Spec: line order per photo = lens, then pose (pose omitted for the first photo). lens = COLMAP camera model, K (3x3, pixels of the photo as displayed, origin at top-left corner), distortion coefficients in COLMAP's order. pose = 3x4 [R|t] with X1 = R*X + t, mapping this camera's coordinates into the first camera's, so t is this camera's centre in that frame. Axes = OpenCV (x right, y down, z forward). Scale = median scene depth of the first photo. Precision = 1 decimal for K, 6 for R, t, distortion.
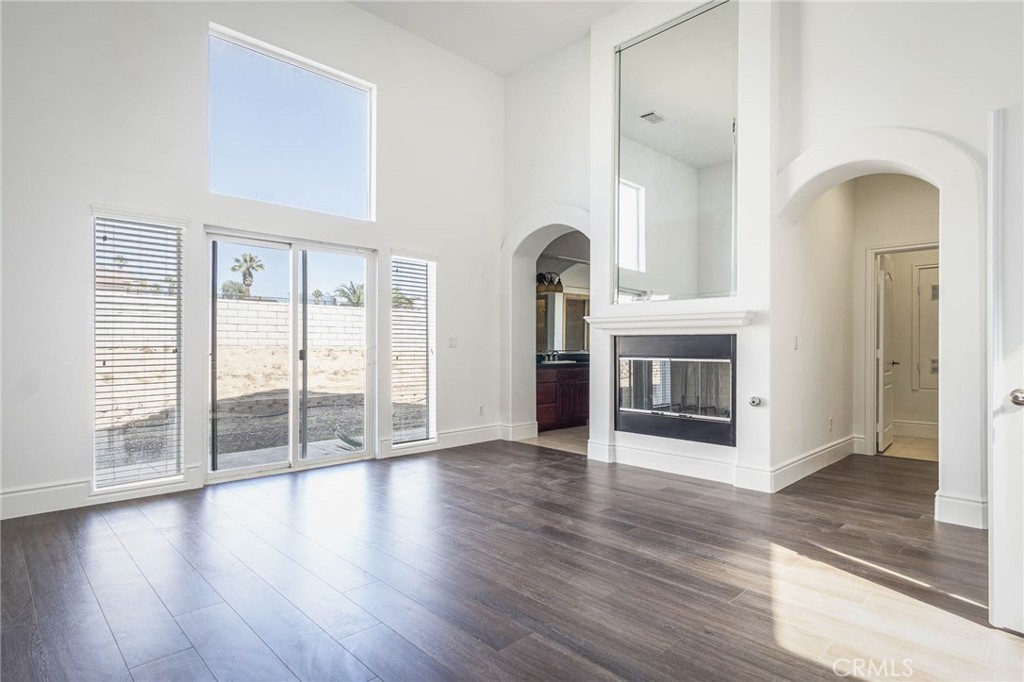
lens RADIAL K [[546.6, 0, 493.9], [0, 546.6, 340.3], [0, 0, 1]] dist [0.007379, 0.002778]
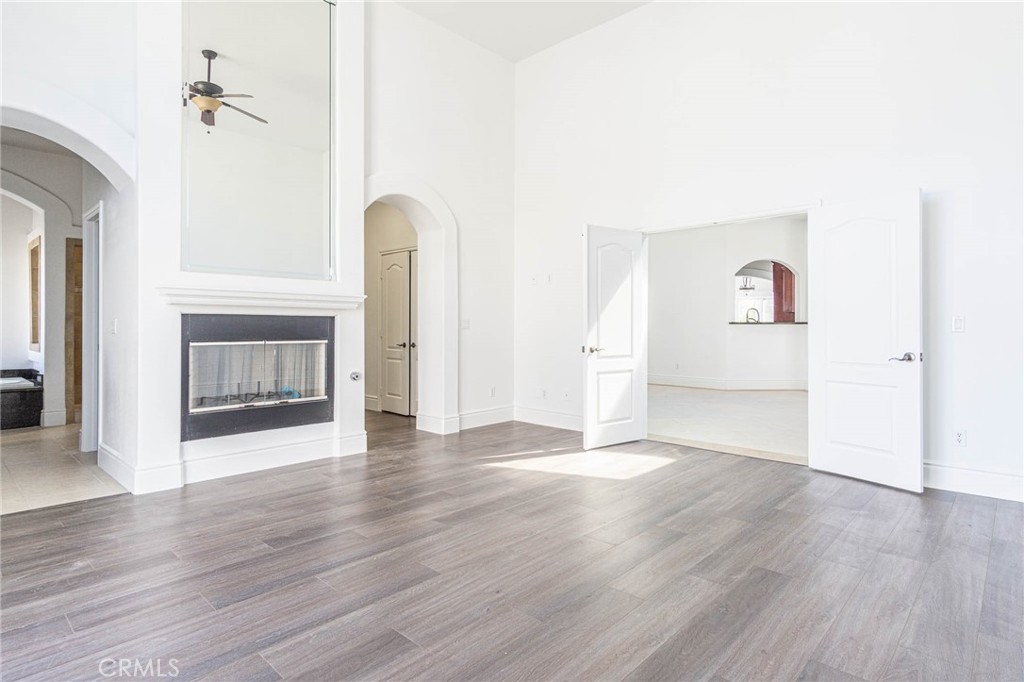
lens RADIAL K [[546.6, 0, 514.7], [0, 546.6, 331.9], [0, 0, 1]] dist [0.007379, 0.002778]
pose [[-0.074117, -0.007835, 0.997219, -0.656071], [-0.011610, 0.999908, 0.006993, 0.007106], [-0.997182, -0.011060, -0.074201, 0.726723]]
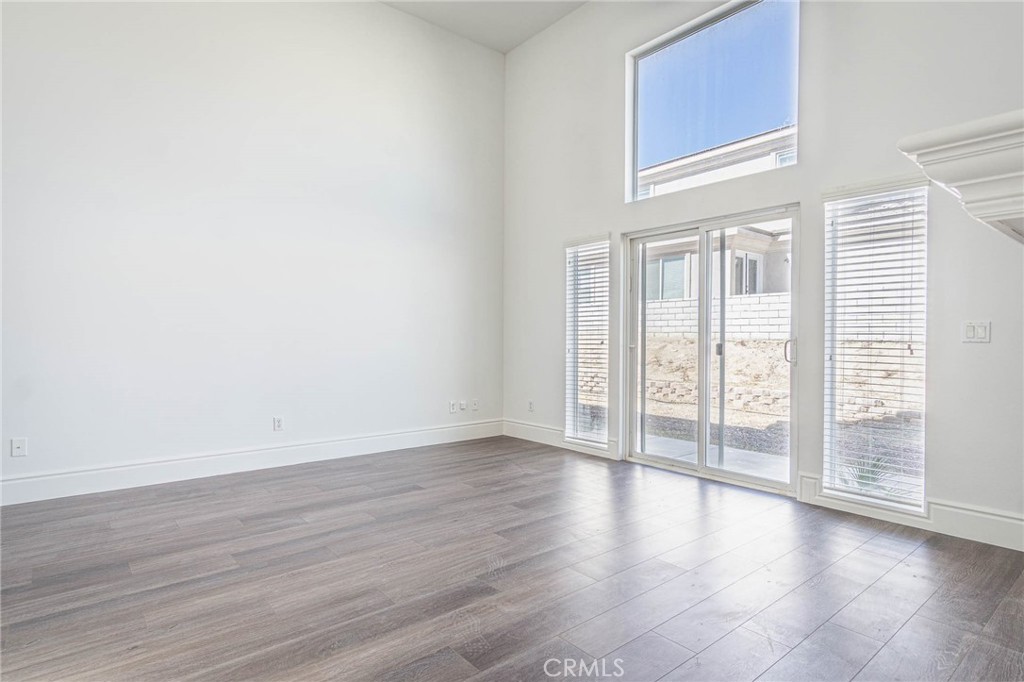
lens RADIAL K [[546.6, 0, 512.6], [0, 546.6, 339.8], [0, 0, 1]] dist [0.007379, 0.002778]
pose [[-0.058981, 0.006057, -0.998241, 0.620783], [0.001230, 0.999981, 0.005995, 0.006629], [0.998258, -0.000874, -0.058987, 0.824776]]
